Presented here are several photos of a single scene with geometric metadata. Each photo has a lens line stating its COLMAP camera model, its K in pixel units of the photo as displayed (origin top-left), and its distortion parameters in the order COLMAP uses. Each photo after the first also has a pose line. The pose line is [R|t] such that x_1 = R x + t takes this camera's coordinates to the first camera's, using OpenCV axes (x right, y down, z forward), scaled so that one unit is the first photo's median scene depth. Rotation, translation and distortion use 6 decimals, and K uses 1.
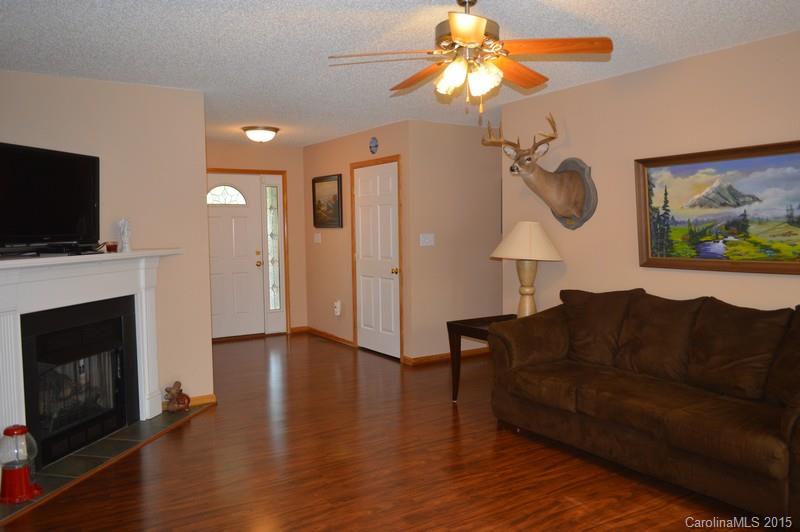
lens RADIAL K [[630.9, 0, 400.0], [0, 630.9, 266.0], [0, 0, 1]] dist [-0.006736, -0.009178]
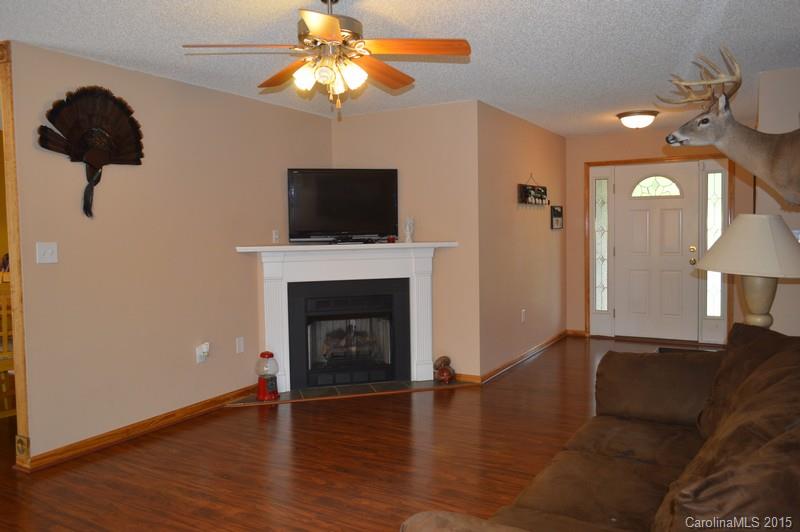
lens RADIAL K [[630.9, 0, 400.0], [0, 630.9, 266.0], [0, 0, 1]] dist [-0.006736, -0.009178]
pose [[0.451937, 0.057779, -0.890177, 0.374433], [-0.044803, 0.998111, 0.042039, -0.016382], [0.890924, 0.020883, 0.453671, 0.234163]]
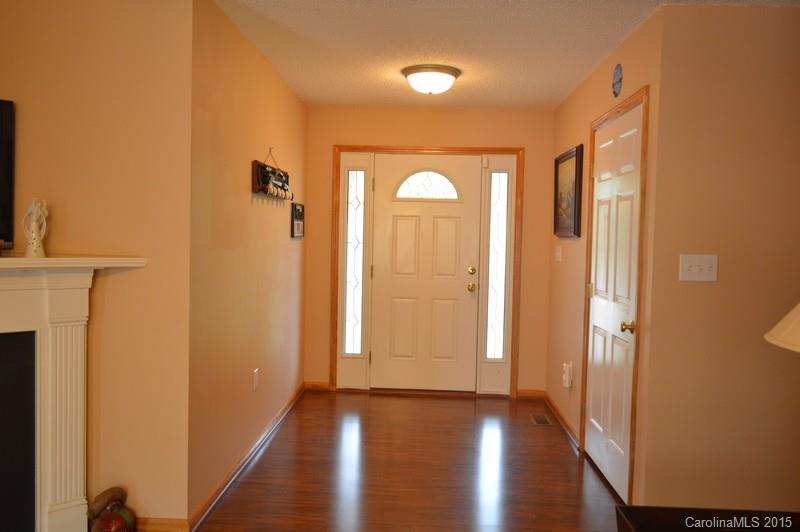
lens RADIAL K [[648.4, 0, 396.0], [0, 648.4, 265.7], [0, 0, 1]] dist [0.001239, -0.000345]
pose [[0.811157, 0.058509, -0.581895, 0.109873], [-0.070707, 0.997496, 0.001732, -0.022339], [0.580539, 0.039739, 0.813262, 0.390806]]
